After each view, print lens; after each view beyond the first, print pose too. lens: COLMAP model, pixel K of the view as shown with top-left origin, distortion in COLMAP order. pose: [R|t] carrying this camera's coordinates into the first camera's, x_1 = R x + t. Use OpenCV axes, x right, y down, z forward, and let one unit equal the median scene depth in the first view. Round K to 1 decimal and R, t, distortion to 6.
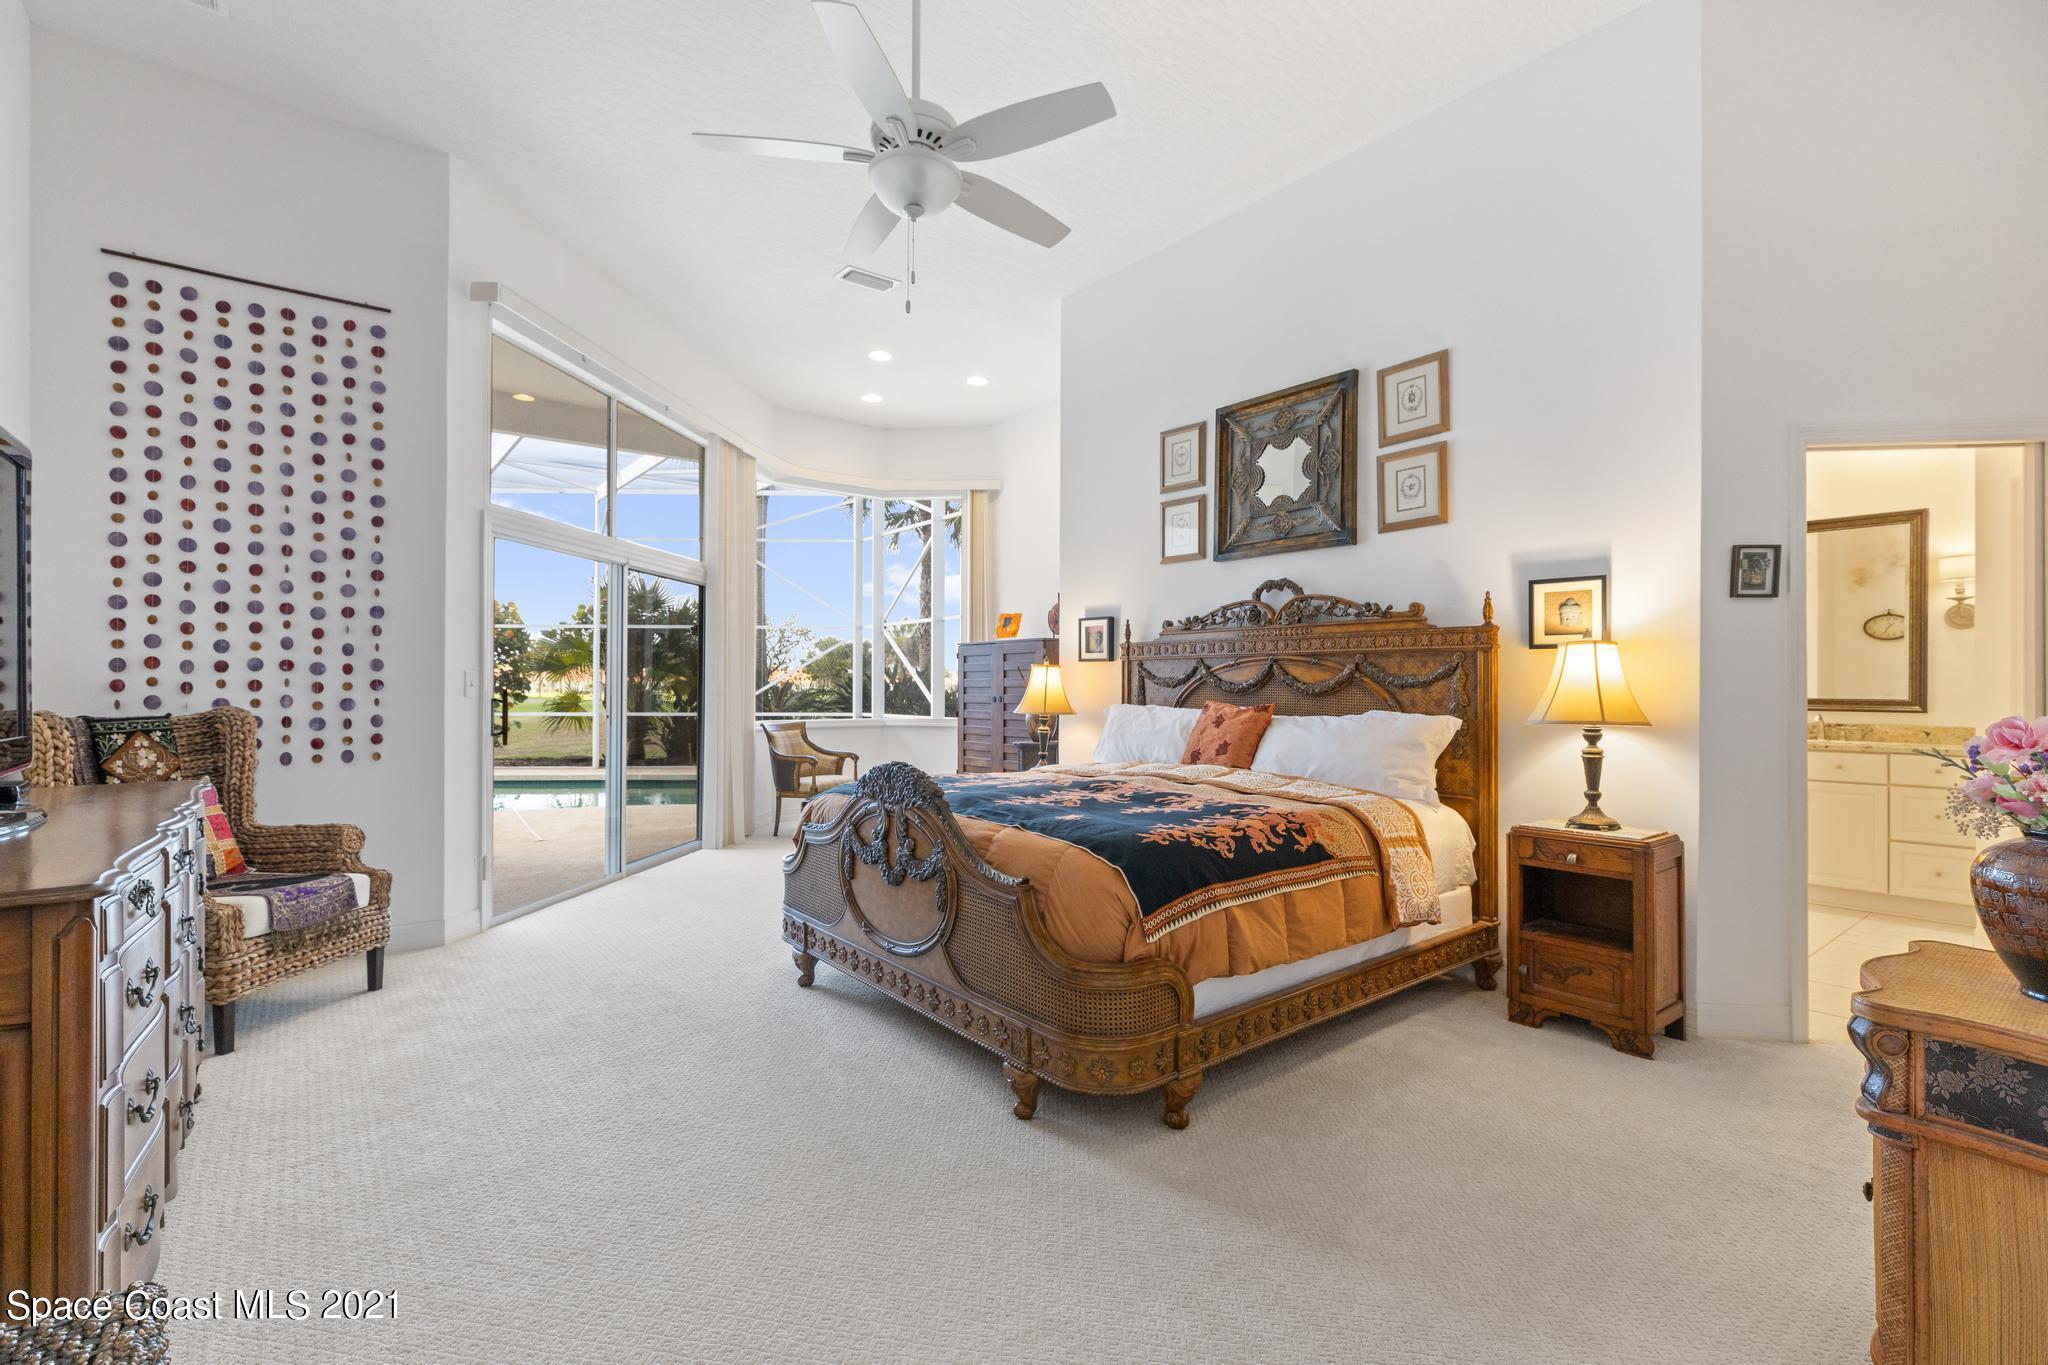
lens RADIAL K [[912.8, 0, 1026.5], [0, 912.8, 688.2], [0, 0, 1]] dist [0.000614, -0.000242]
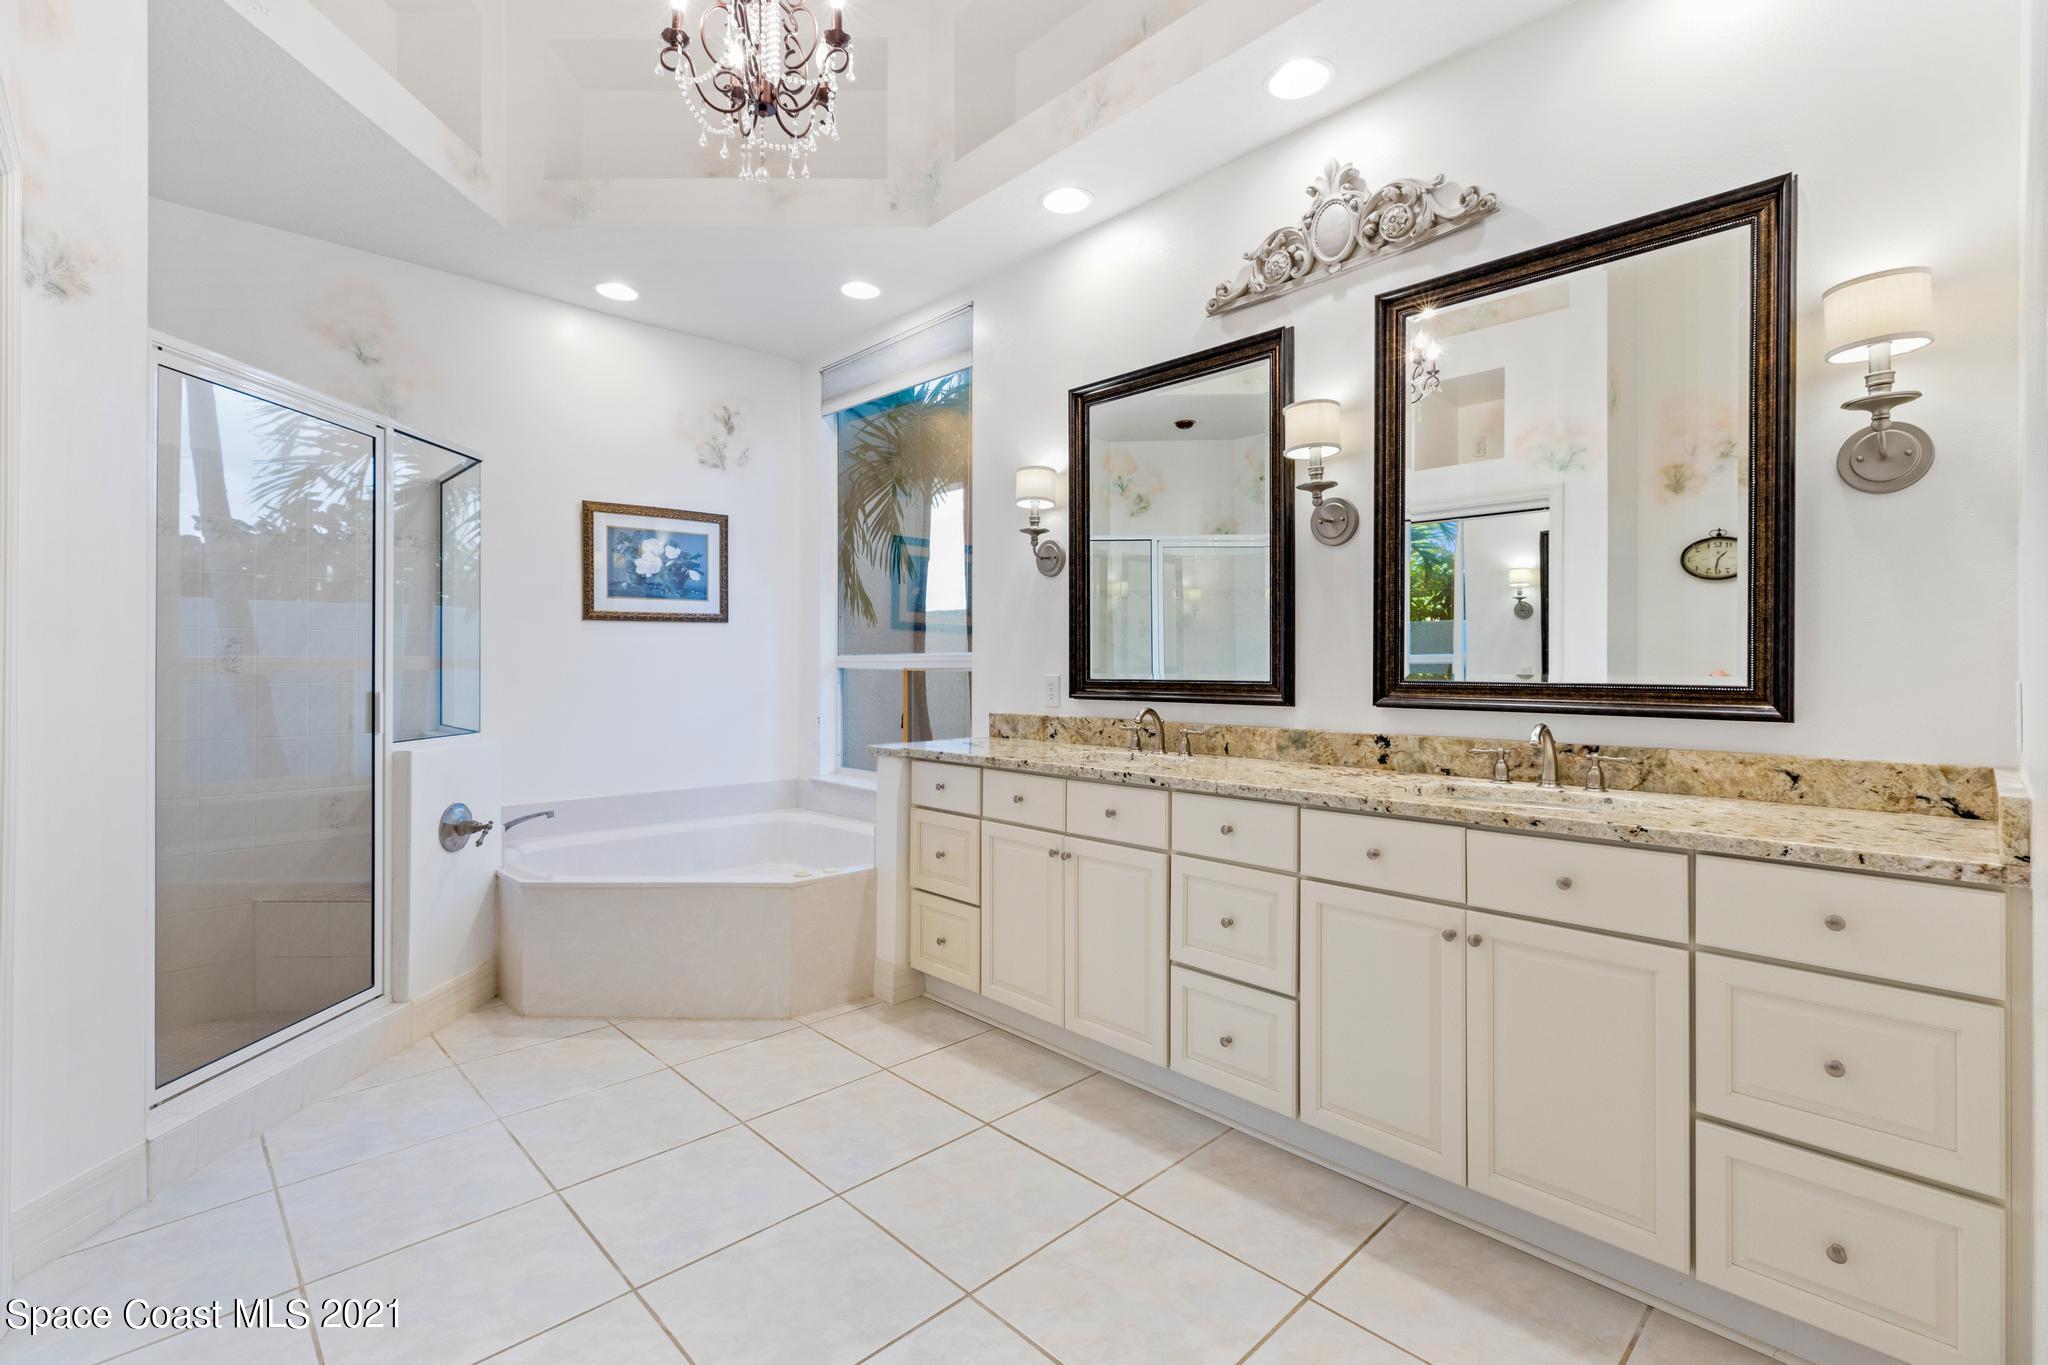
lens RADIAL K [[912.8, 0, 1021.7], [0, 912.8, 668.4], [0, 0, 1]] dist [0.000614, -0.000242]
pose [[0.995611, -0.002372, 0.093555, 0.632146], [0.002296, 0.999997, 0.000919, 0.003844], [-0.093557, -0.000700, 0.995614, 0.652501]]
